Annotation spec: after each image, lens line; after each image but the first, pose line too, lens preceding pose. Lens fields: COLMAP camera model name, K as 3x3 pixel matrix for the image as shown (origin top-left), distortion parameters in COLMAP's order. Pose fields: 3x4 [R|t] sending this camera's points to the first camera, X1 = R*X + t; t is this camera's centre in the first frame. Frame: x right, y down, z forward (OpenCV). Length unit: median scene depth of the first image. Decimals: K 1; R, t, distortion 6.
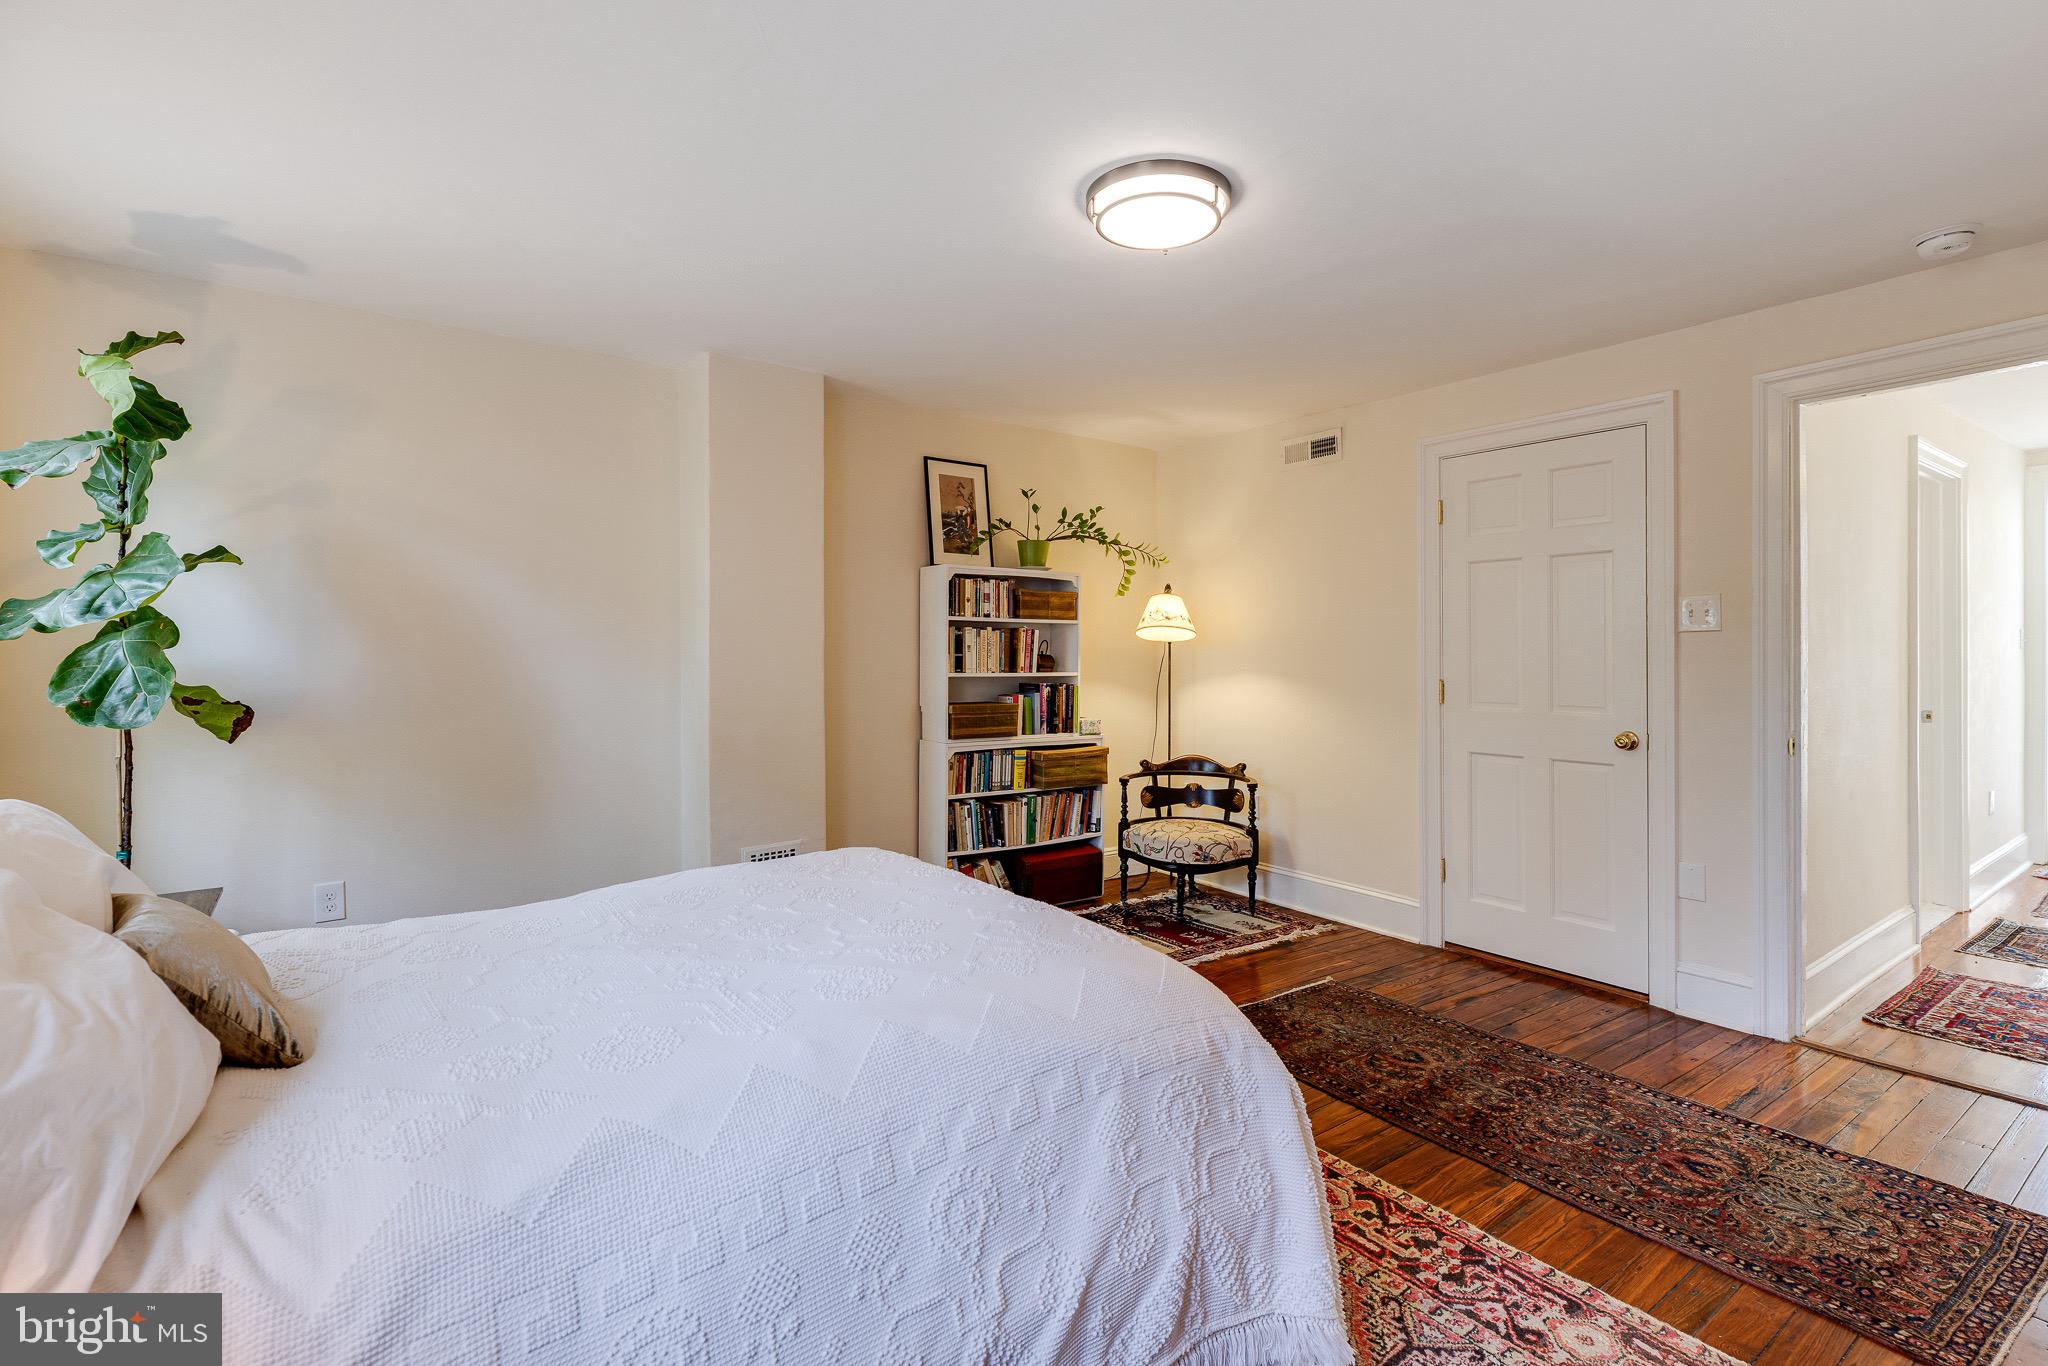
lens RADIAL K [[931.2, 0, 1030.7], [0, 931.2, 654.6], [0, 0, 1]] dist [0.001310, 0.000334]
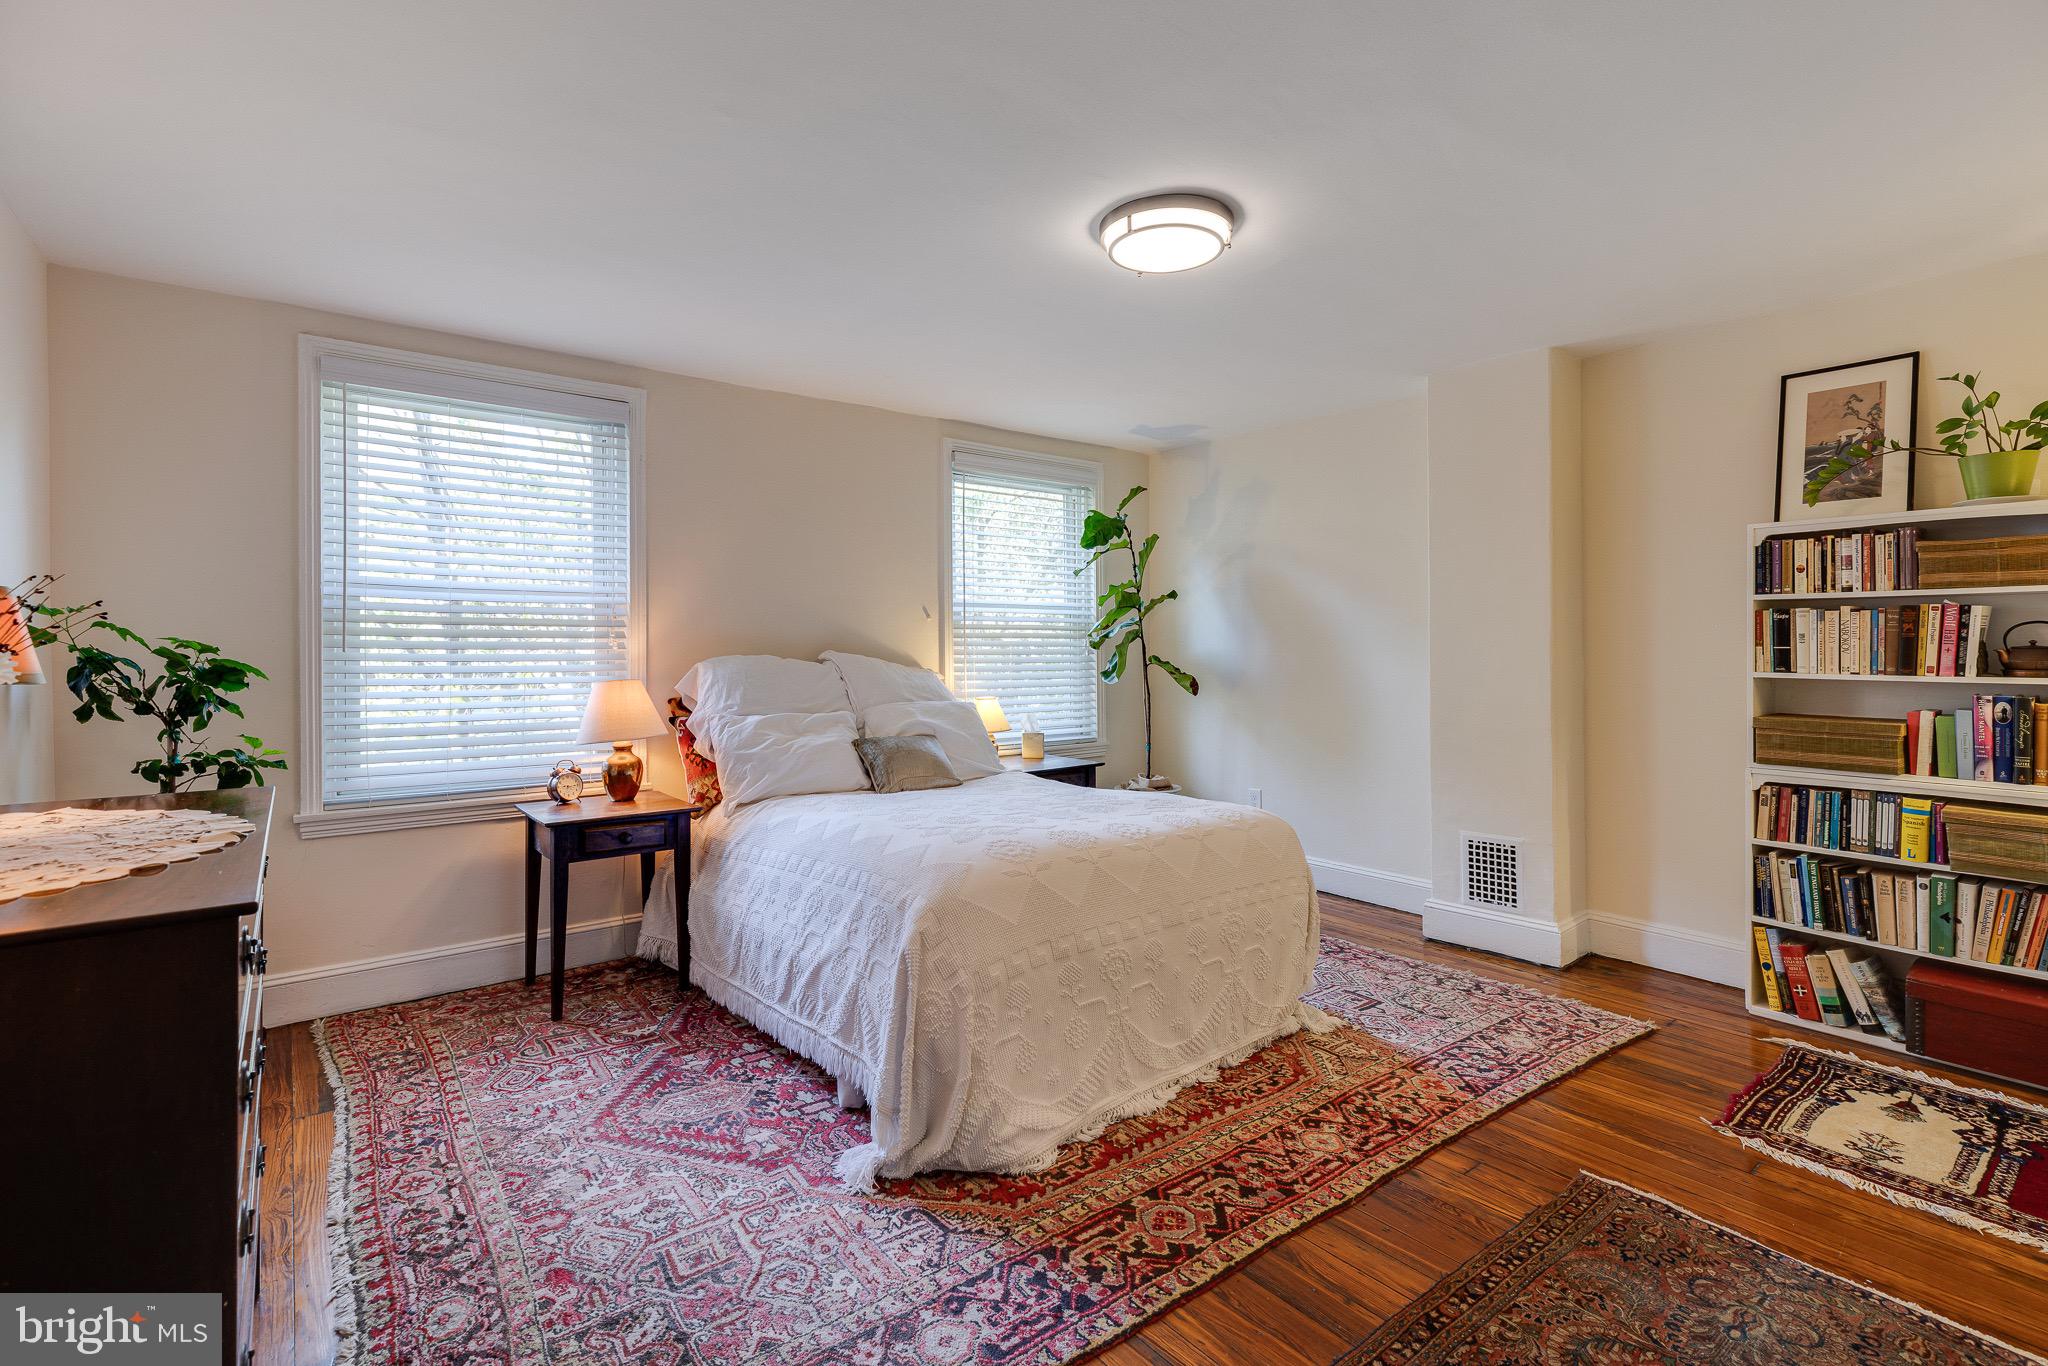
lens RADIAL K [[931.2, 0, 1062.9], [0, 931.2, 651.4], [0, 0, 1]] dist [0.001310, 0.000334]
pose [[0.072860, 0.001029, -0.997342, 0.590108], [0.002226, 0.999997, 0.001194, 0.001141], [0.997340, -0.002307, 0.072857, 0.391219]]
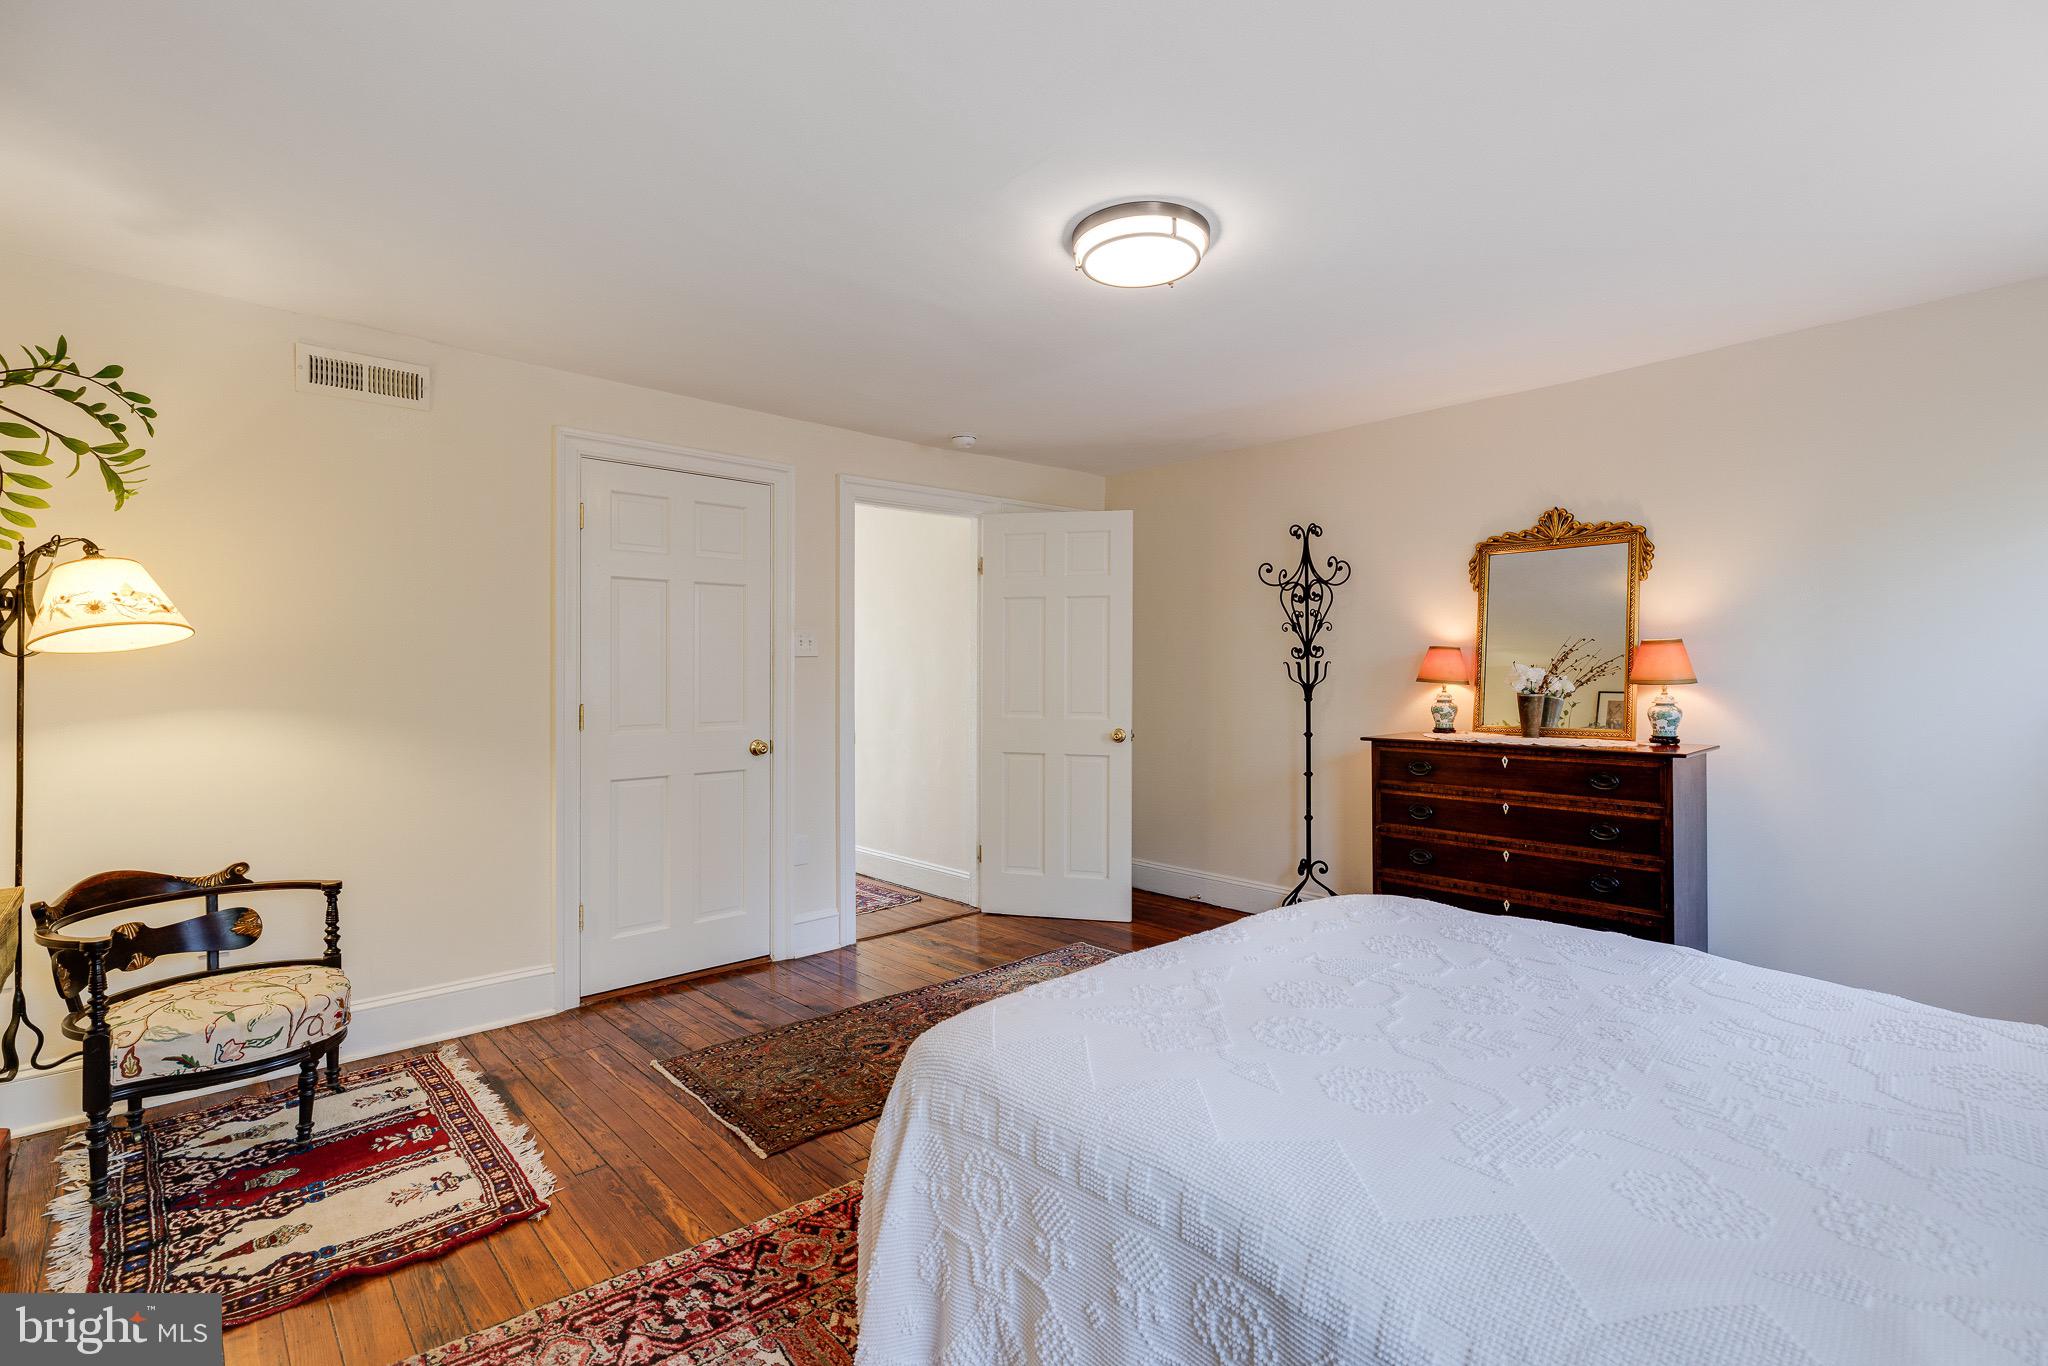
lens RADIAL K [[931.2, 0, 1020.5], [0, 931.2, 673.6], [0, 0, 1]] dist [0.001310, 0.000334]
pose [[-0.105697, -0.004541, 0.994388, -0.442415], [0.002565, 0.999985, 0.004839, -0.005103], [-0.994395, 0.003062, -0.105684, 0.611339]]
